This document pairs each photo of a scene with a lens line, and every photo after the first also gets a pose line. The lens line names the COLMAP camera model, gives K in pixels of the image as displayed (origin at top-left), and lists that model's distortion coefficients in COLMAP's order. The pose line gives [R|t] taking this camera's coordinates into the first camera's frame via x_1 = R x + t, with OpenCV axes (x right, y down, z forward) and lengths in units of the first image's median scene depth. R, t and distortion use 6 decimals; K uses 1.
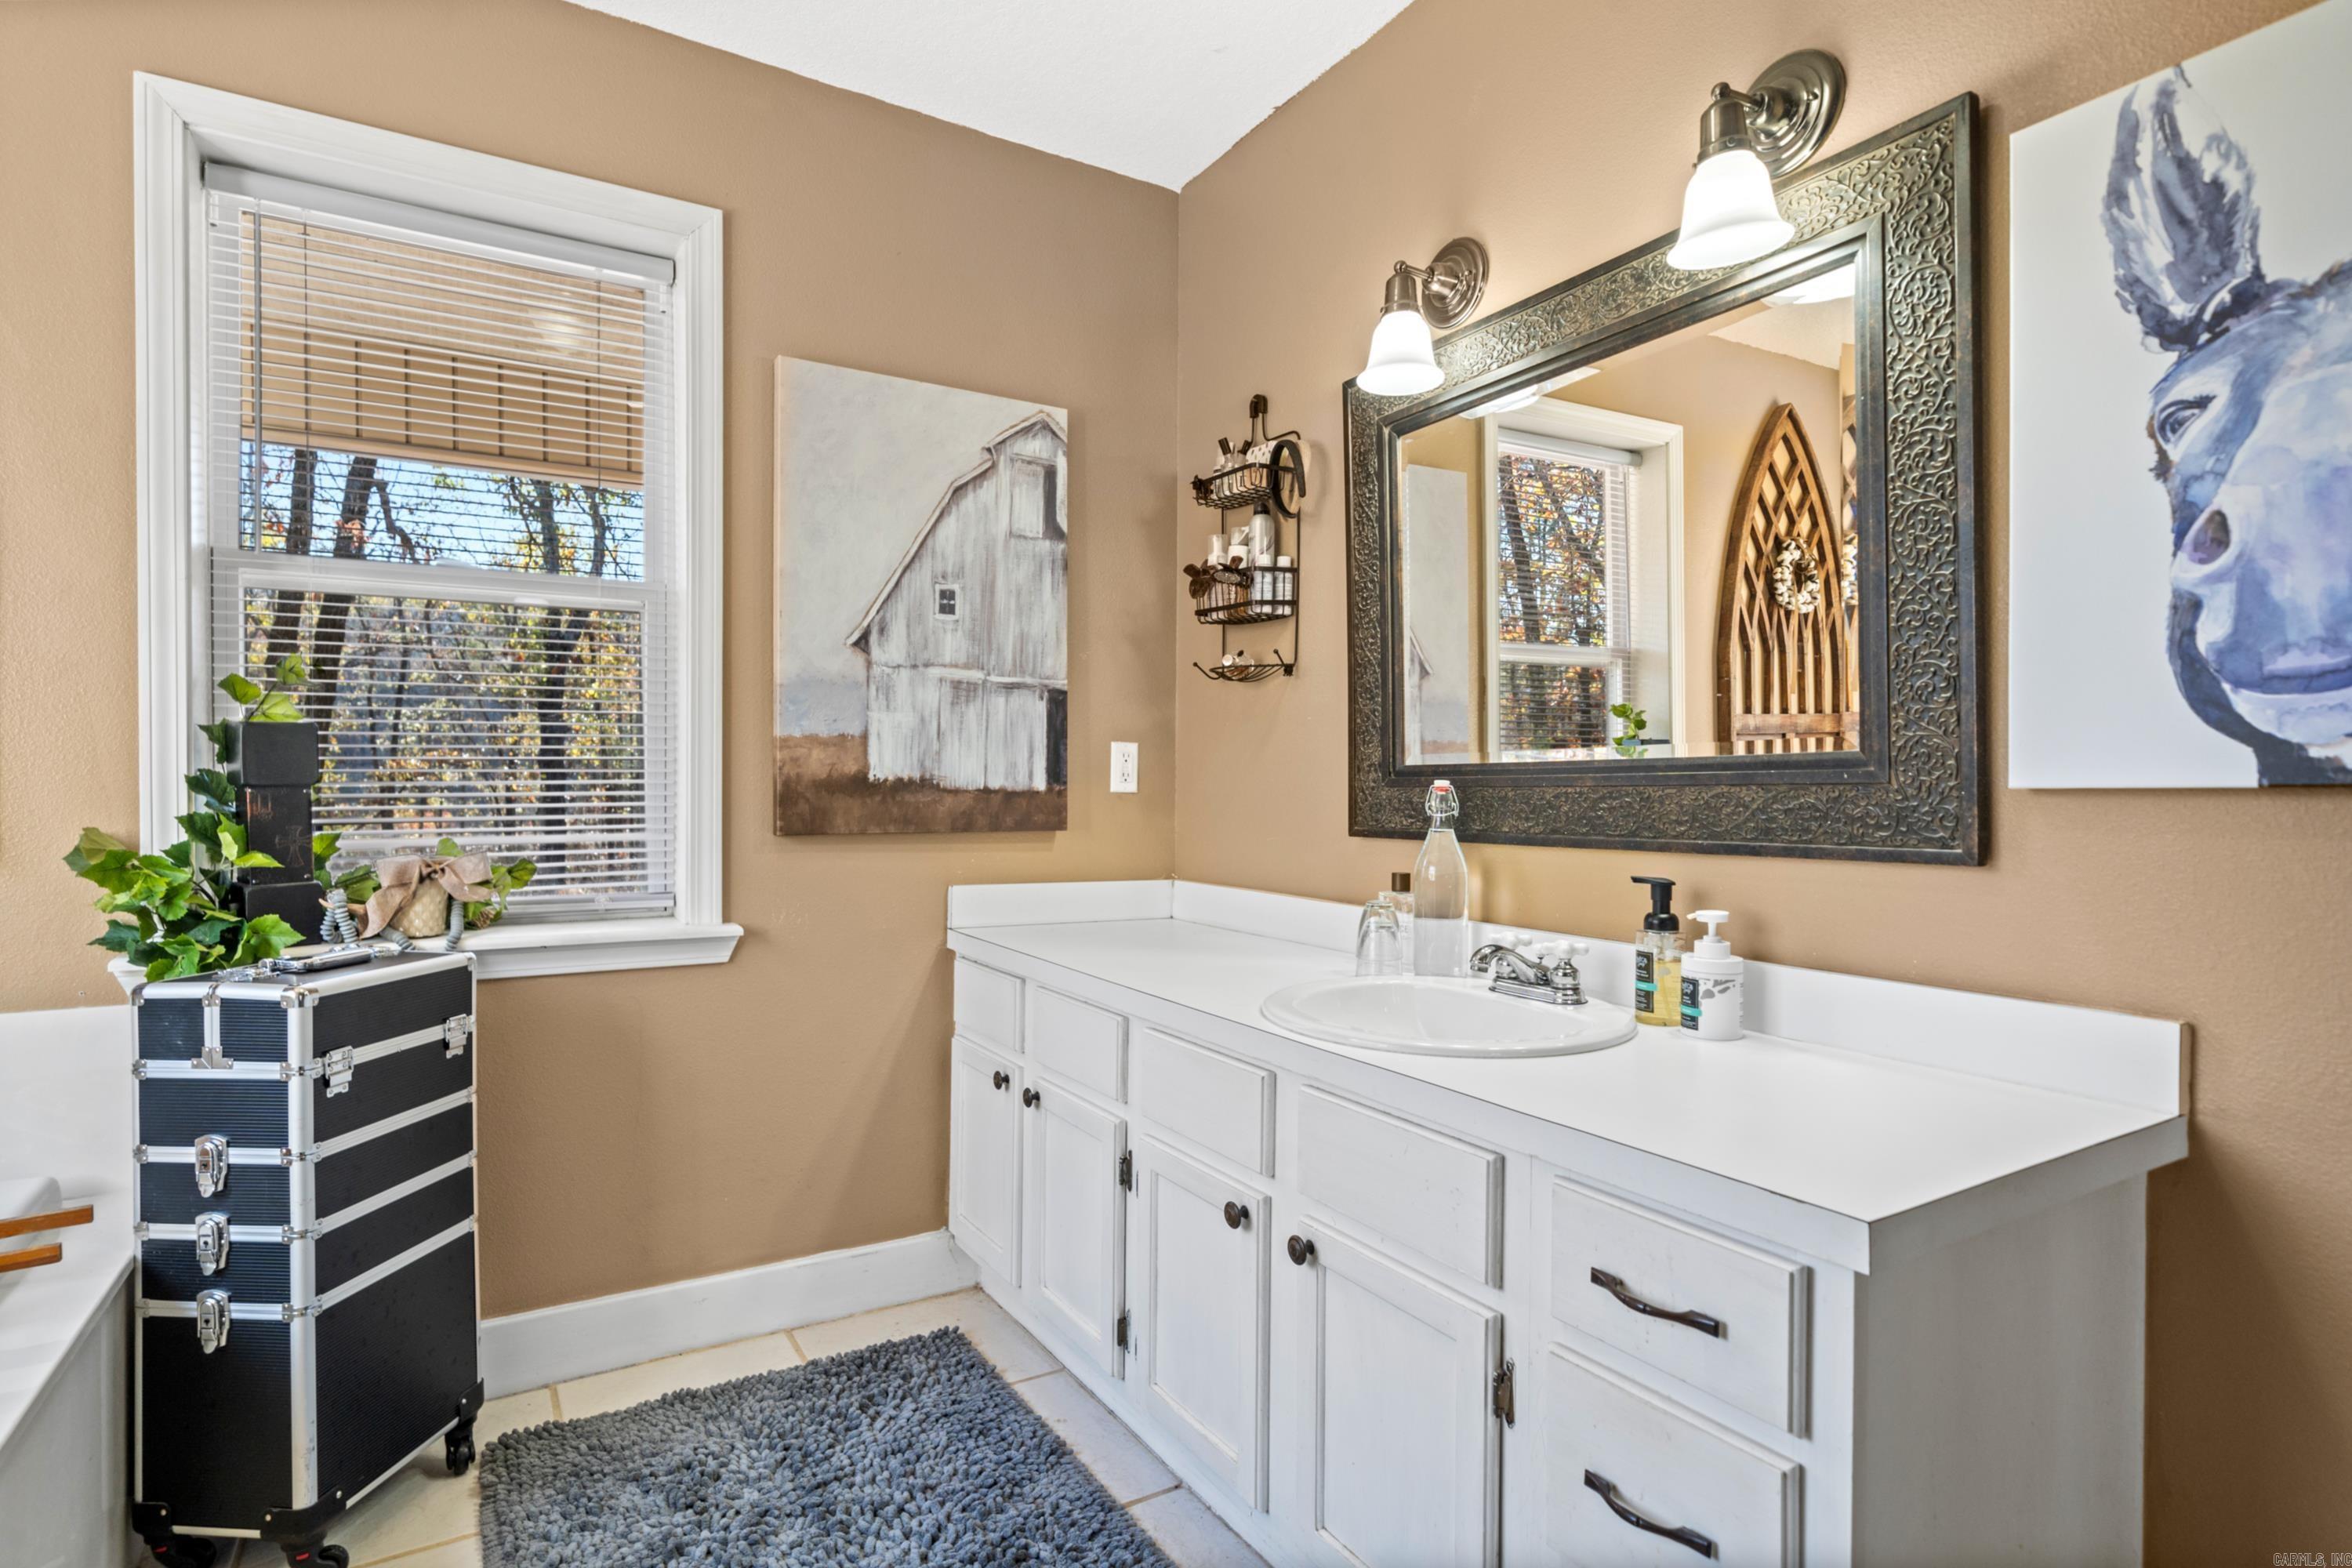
lens RADIAL K [[1140.7, 0, 1150.7], [0, 1140.7, 795.3], [0, 0, 1]] dist [-0.000102, 0.001469]
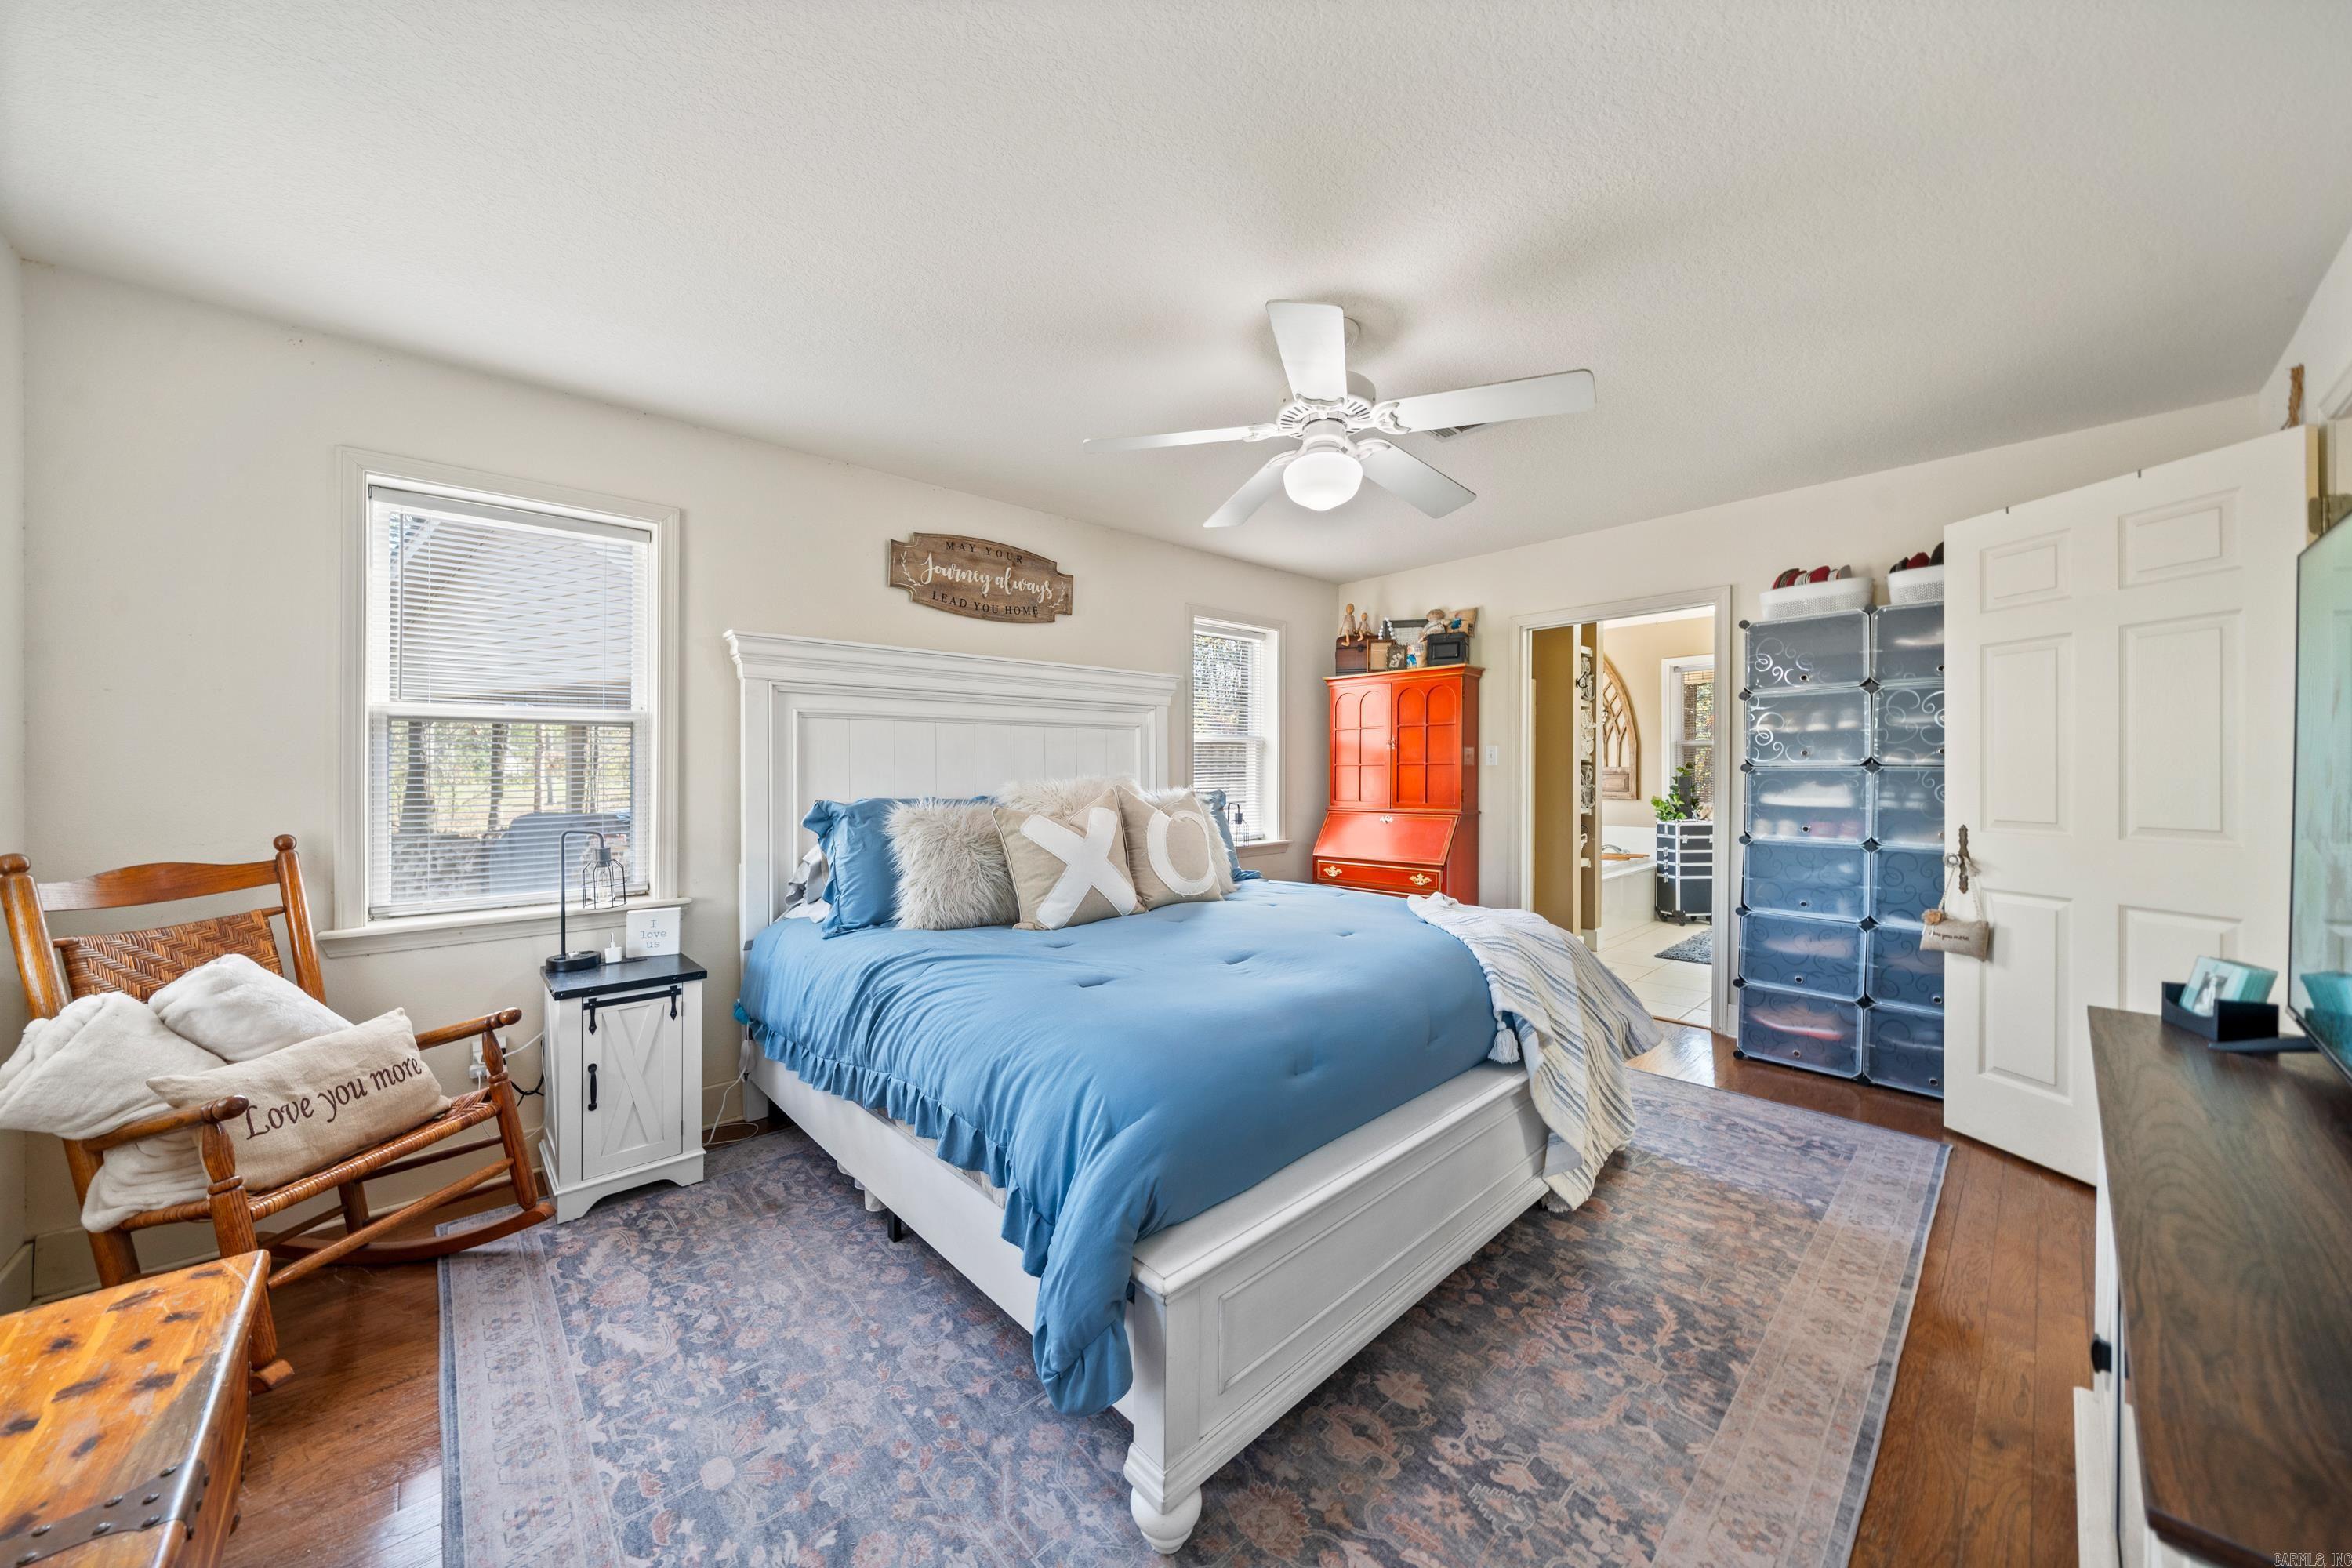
lens RADIAL K [[809.7, 0, 1165.3], [0, 809.7, 779.0], [0, 0, 1]] dist [0.000984, 0.000030]
pose [[0.185519, 0.006086, -0.982622, 2.488430], [-0.005337, 0.999972, 0.005185, -0.059634], [0.982626, 0.004282, 0.185546, -2.061687]]
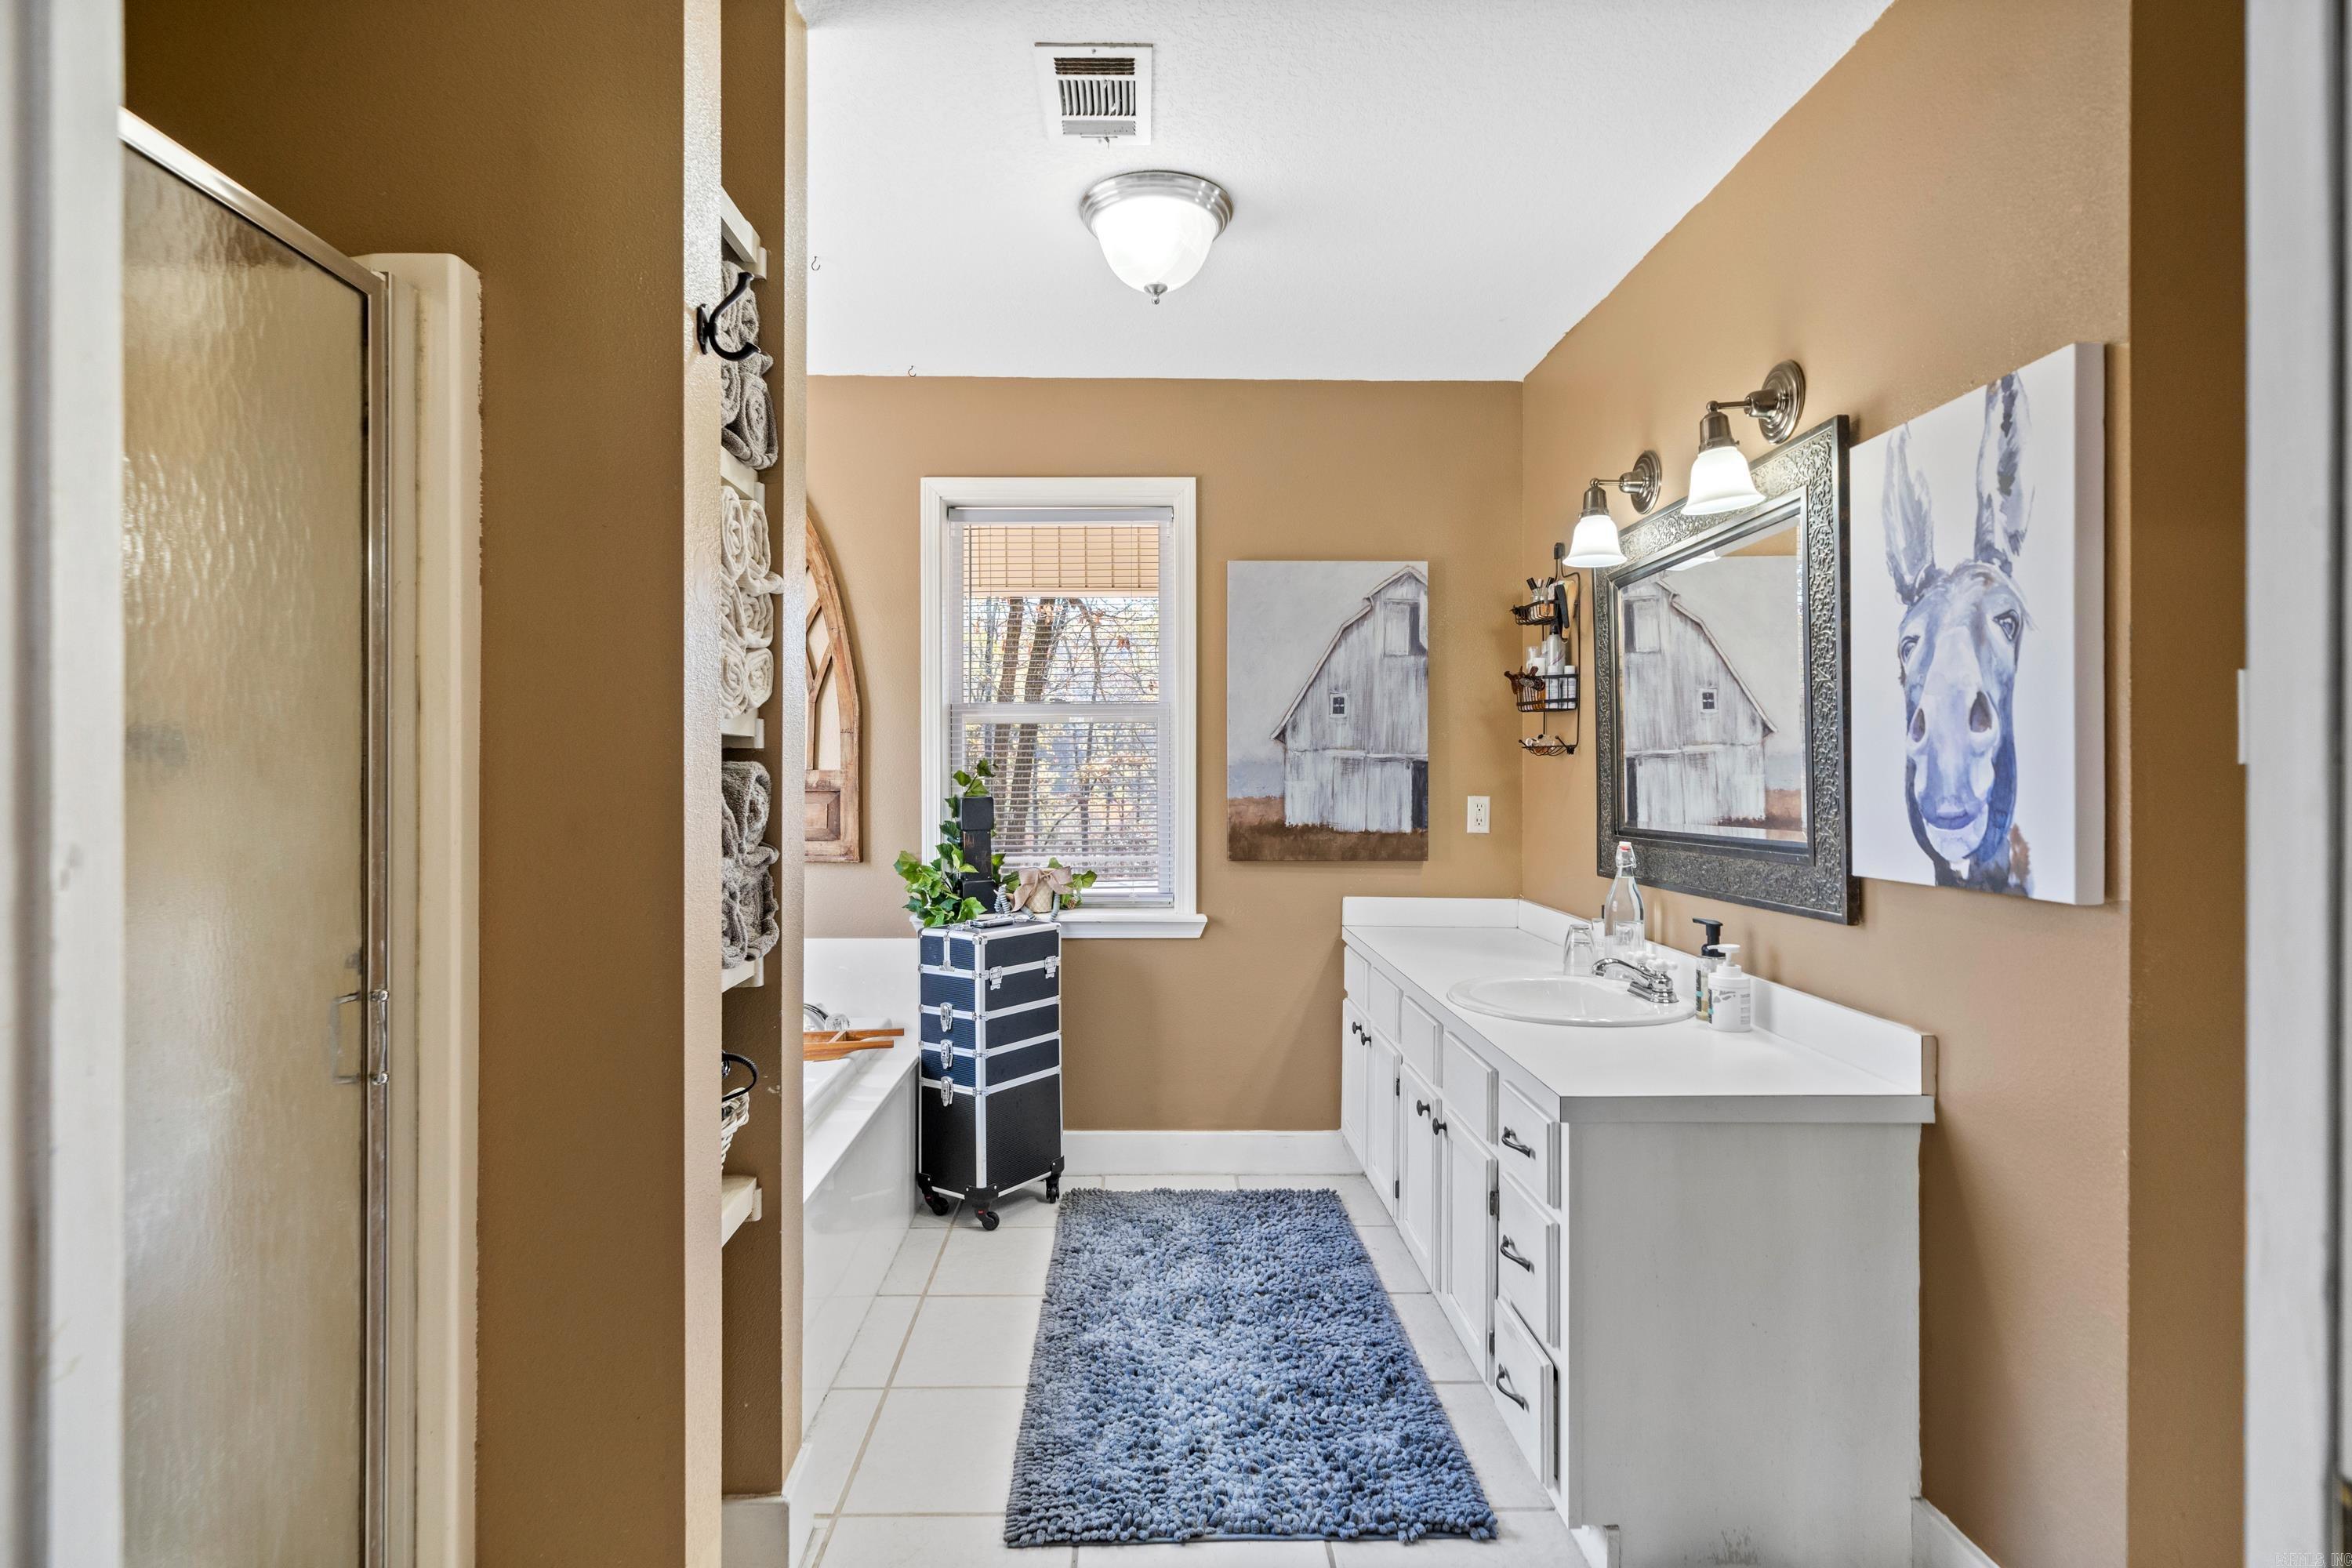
lens RADIAL K [[1140.7, 0, 1180.6], [0, 1140.7, 783.2], [0, 0, 1]] dist [-0.000102, 0.001469]
pose [[0.872876, 0.000039, -0.487942, 0.491672], [-0.001953, 0.999992, -0.003414, -0.084409], [0.487938, 0.003932, 0.872869, -0.530868]]
